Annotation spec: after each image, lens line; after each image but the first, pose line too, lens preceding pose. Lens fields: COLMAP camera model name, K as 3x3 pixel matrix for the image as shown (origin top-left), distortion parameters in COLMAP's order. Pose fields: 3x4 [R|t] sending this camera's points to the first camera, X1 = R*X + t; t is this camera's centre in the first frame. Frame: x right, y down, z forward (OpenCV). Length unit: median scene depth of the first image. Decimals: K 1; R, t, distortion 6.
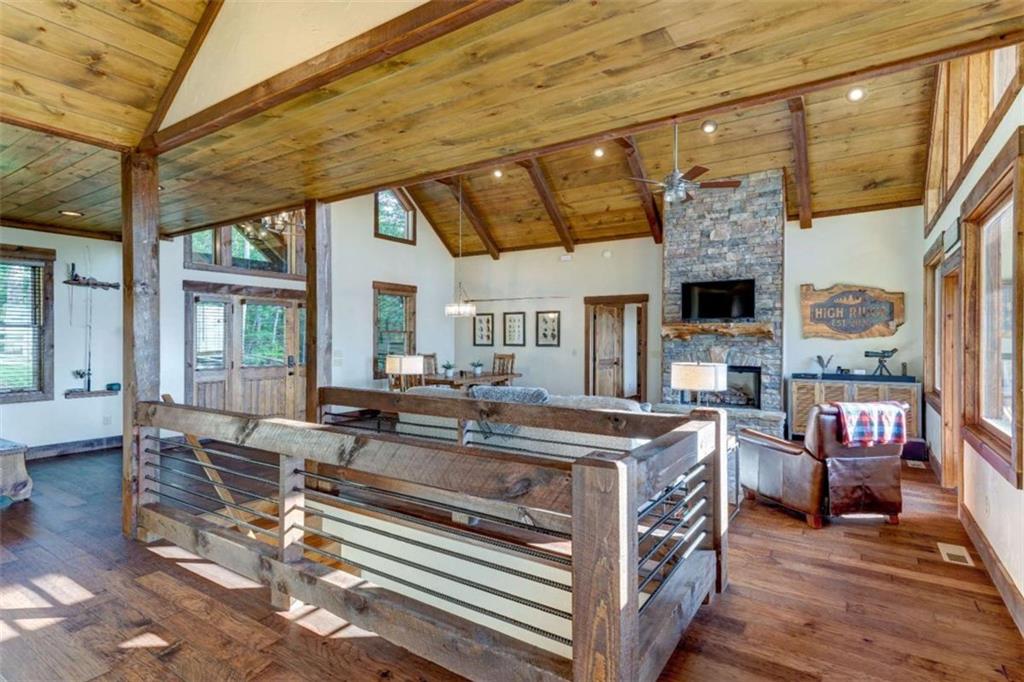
lens RADIAL K [[496.0, 0, 512.0], [0, 496.0, 341.0], [0, 0, 1]] dist [0.023600, -0.000491]
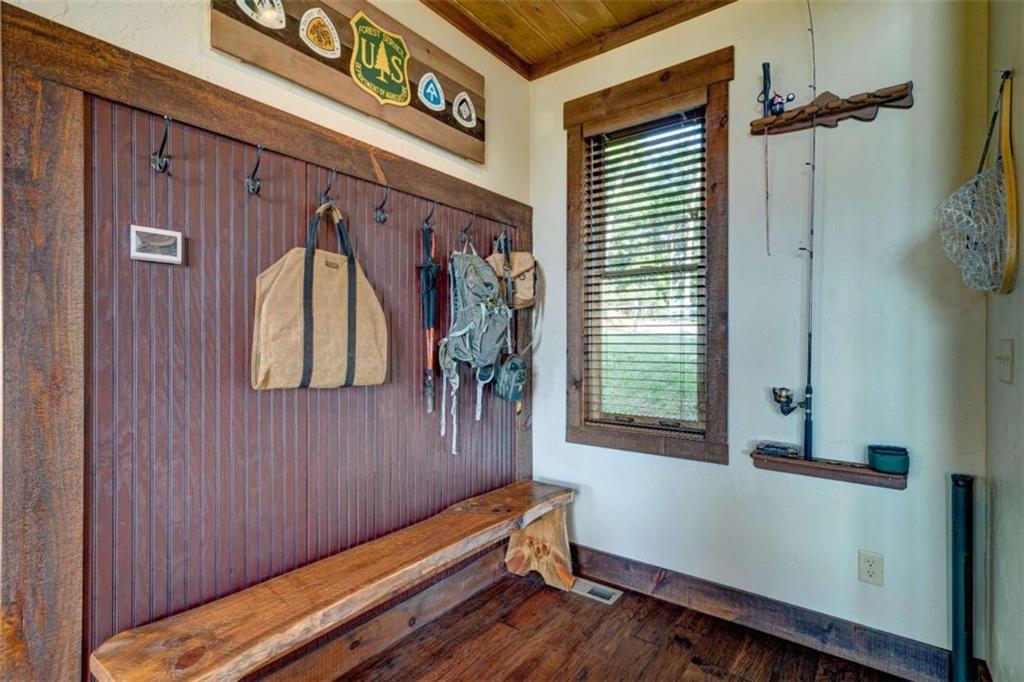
lens RADIAL K [[496.0, 0, 512.0], [0, 496.0, 341.0], [0, 0, 1]] dist [0.023600, -0.000491]
pose [[-0.027878, 0.005553, -0.999596, -0.526036], [-0.004677, 0.999973, 0.005685, 0.025682], [0.999600, 0.004834, -0.027851, 0.829642]]
